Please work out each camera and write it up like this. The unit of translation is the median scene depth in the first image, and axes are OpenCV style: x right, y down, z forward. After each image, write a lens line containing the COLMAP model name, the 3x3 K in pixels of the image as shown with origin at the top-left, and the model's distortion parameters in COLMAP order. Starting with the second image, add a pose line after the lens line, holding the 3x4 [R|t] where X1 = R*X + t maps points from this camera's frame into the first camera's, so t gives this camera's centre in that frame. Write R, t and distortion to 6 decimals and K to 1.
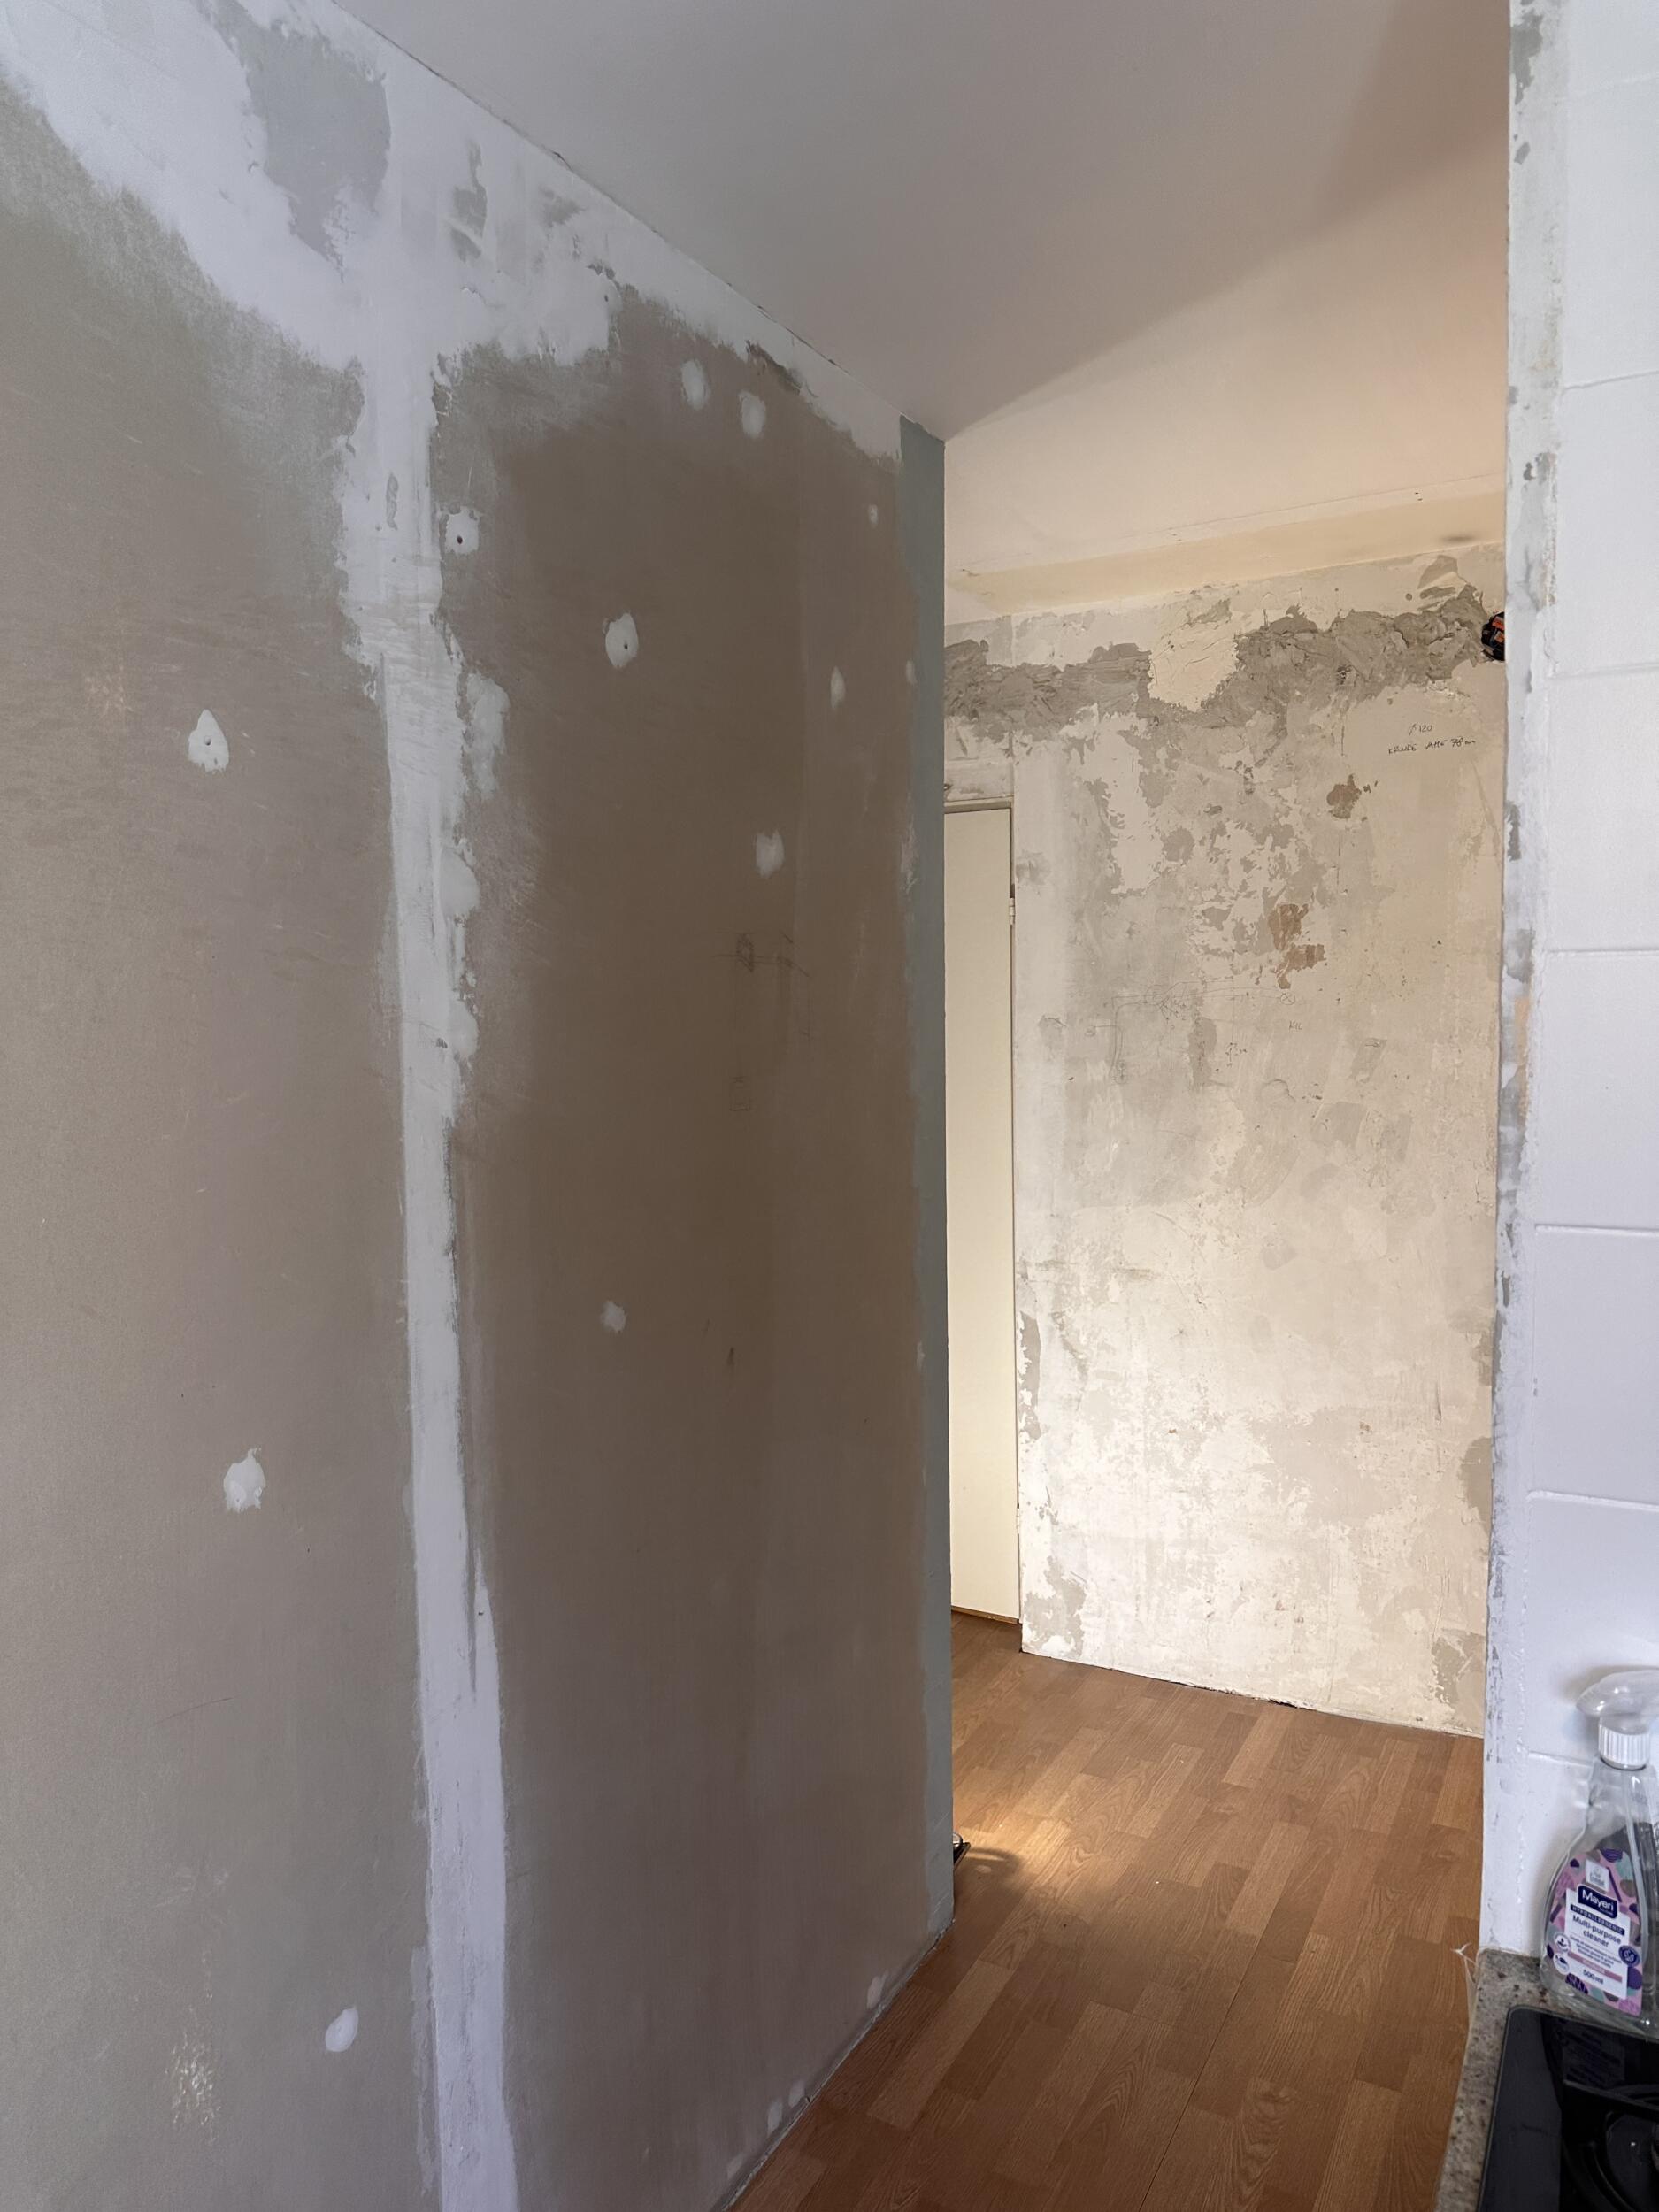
lens RADIAL K [[1550.1, 0, 807.5], [0, 1550.1, 1109.9], [0, 0, 1]] dist [0.088688, -0.129513]
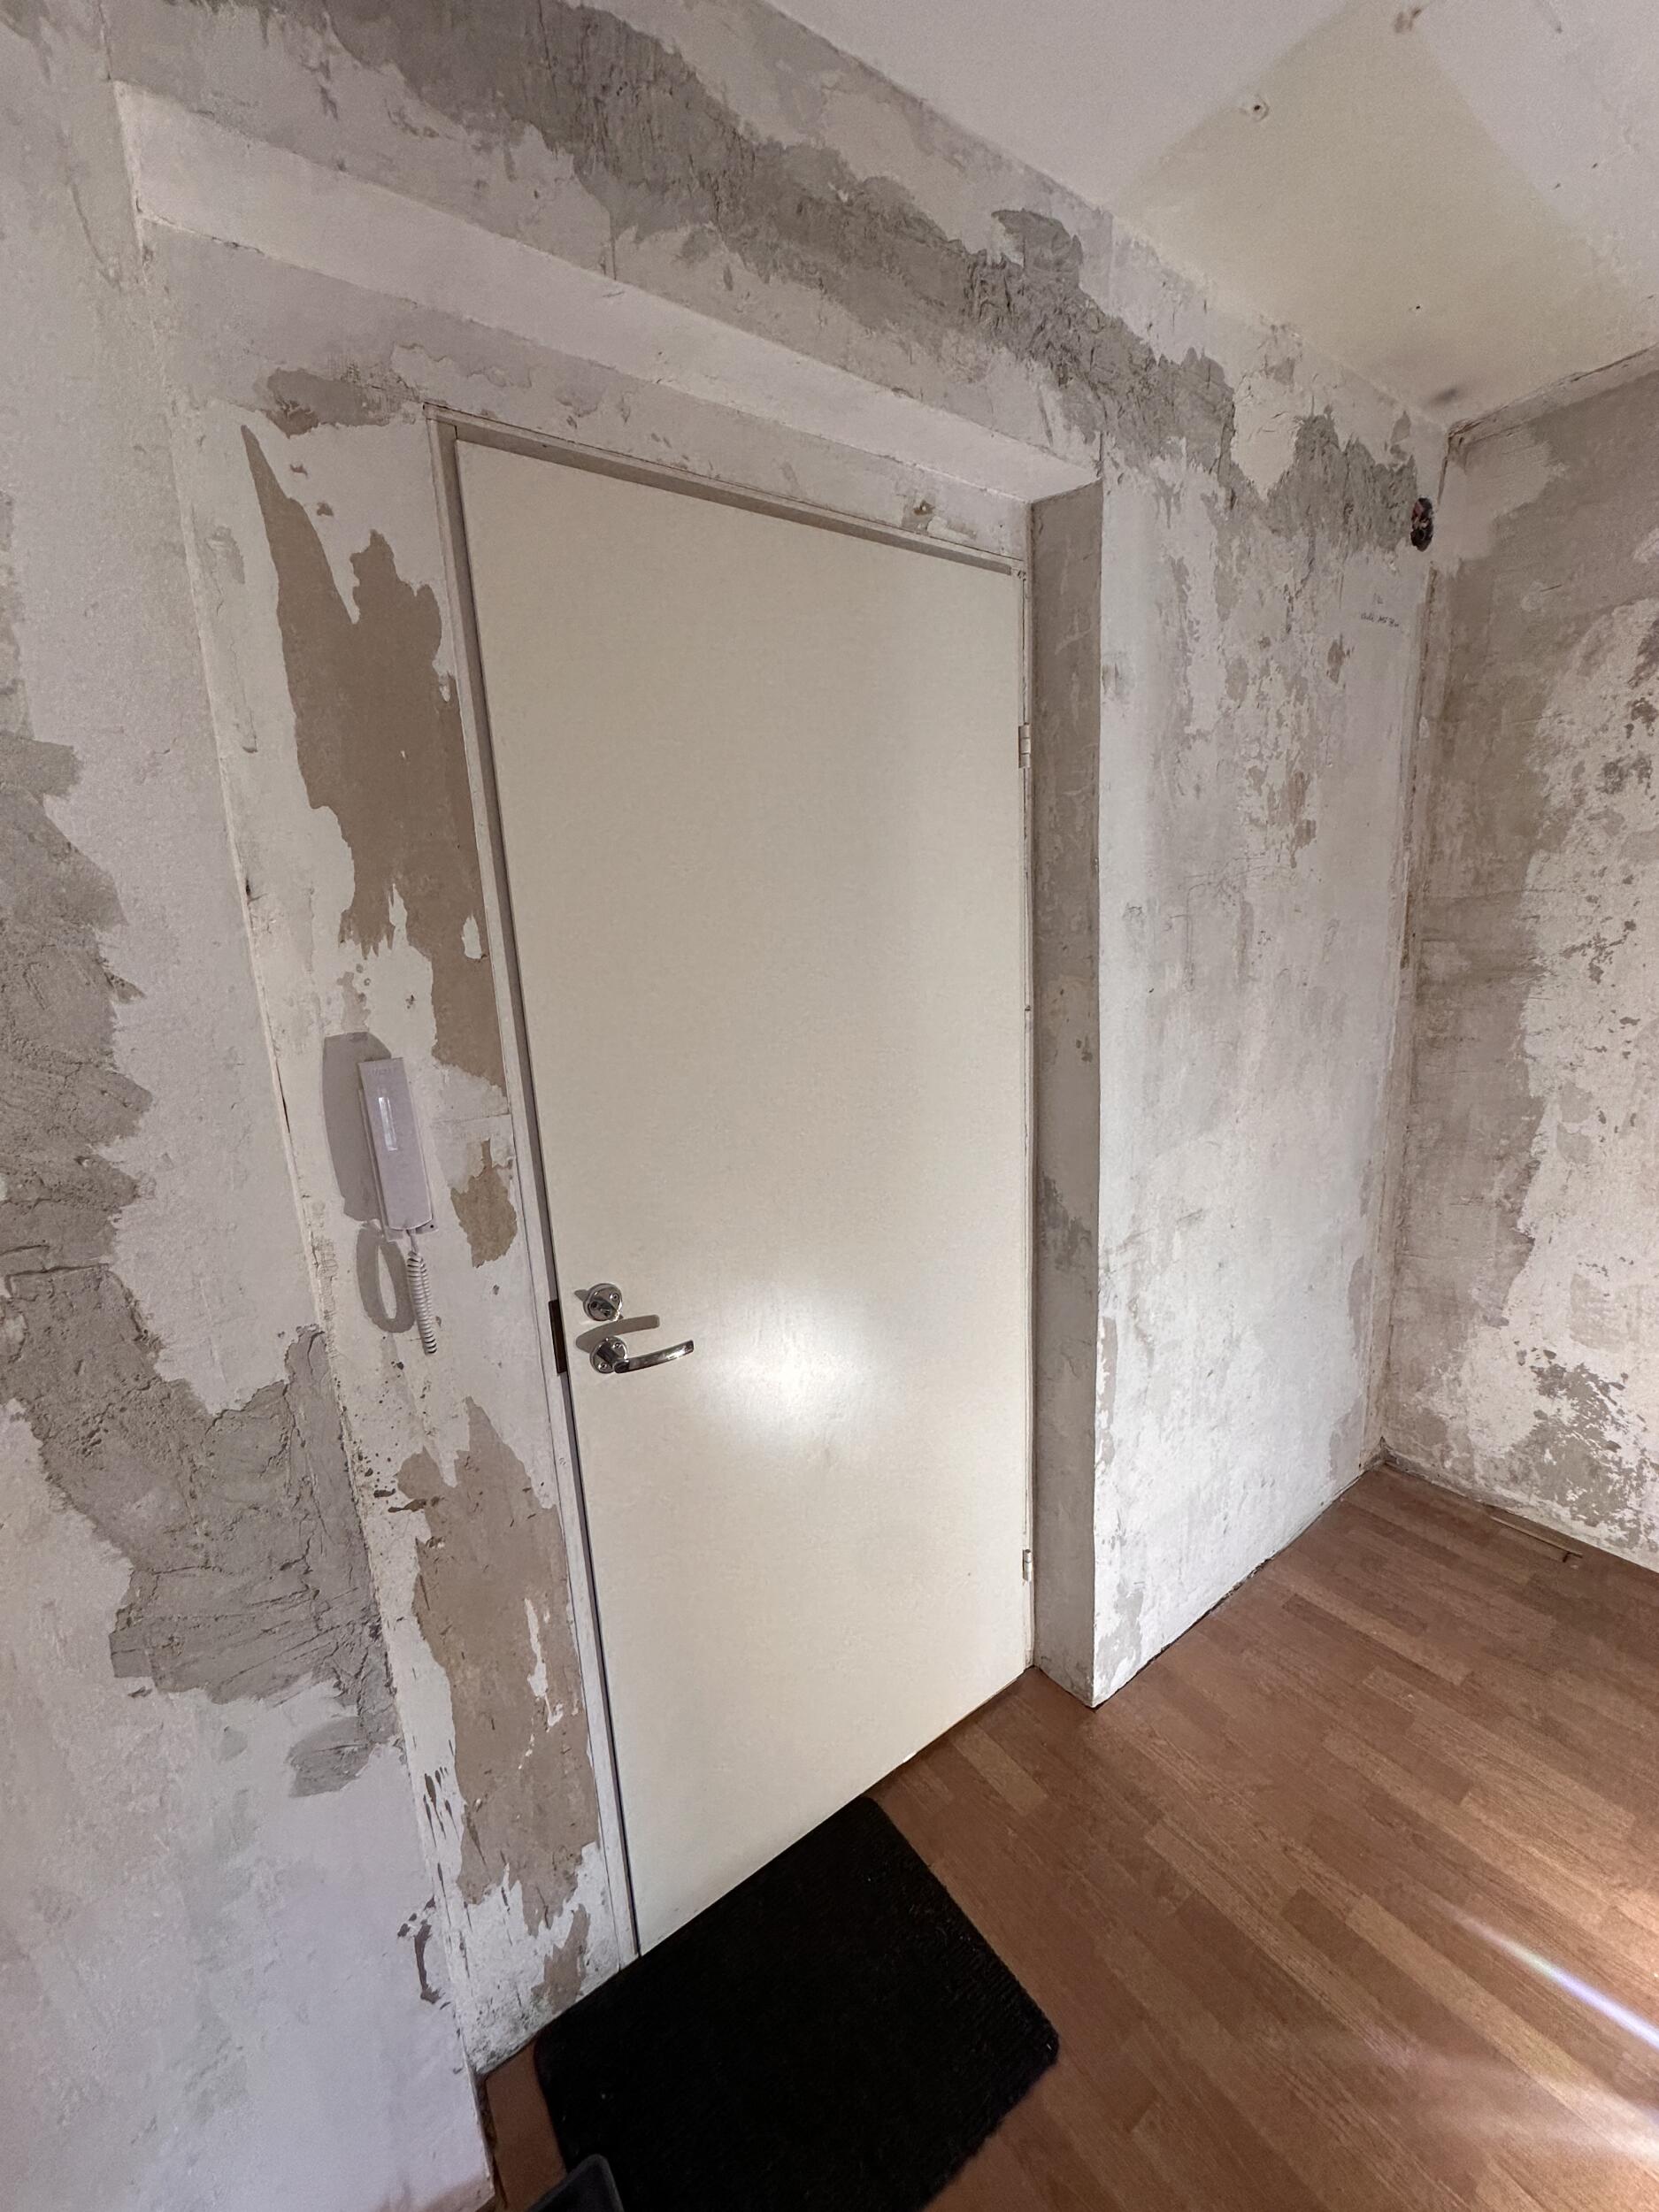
lens RADIAL K [[877.7, 0, 834.1], [0, 877.7, 1100.5], [0, 0, 1]] dist [-0.004460, 0.000558]
pose [[0.424317, -0.190775, 0.885189, -0.284380], [0.108798, 0.981214, 0.159318, -0.053933], [-0.898954, 0.028706, 0.437102, 1.004852]]
